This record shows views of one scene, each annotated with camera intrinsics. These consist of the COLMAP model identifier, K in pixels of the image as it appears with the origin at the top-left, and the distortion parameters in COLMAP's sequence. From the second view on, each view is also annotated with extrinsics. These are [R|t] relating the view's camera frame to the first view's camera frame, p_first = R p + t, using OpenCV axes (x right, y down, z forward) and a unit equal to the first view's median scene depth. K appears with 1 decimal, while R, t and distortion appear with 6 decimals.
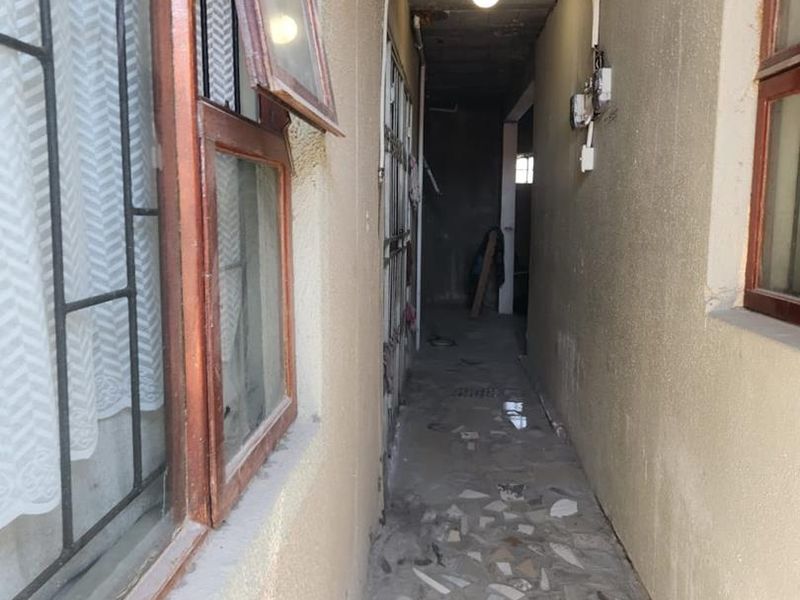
lens RADIAL K [[715.2, 0, 404.8], [0, 715.2, 297.2], [0, 0, 1]] dist [0.084605, -0.111939]
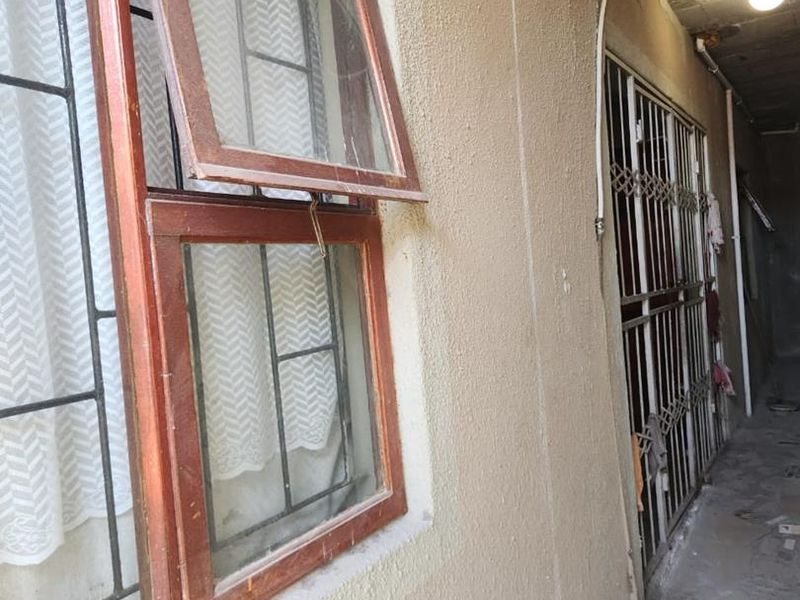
lens RADIAL K [[715.2, 0, 404.8], [0, 715.2, 297.2], [0, 0, 1]] dist [0.084605, -0.111939]
pose [[0.878707, -0.064782, -0.472945, 0.111330], [0.029268, 0.996196, -0.082077, -0.010874], [0.476463, 0.058279, 0.877261, 0.071217]]
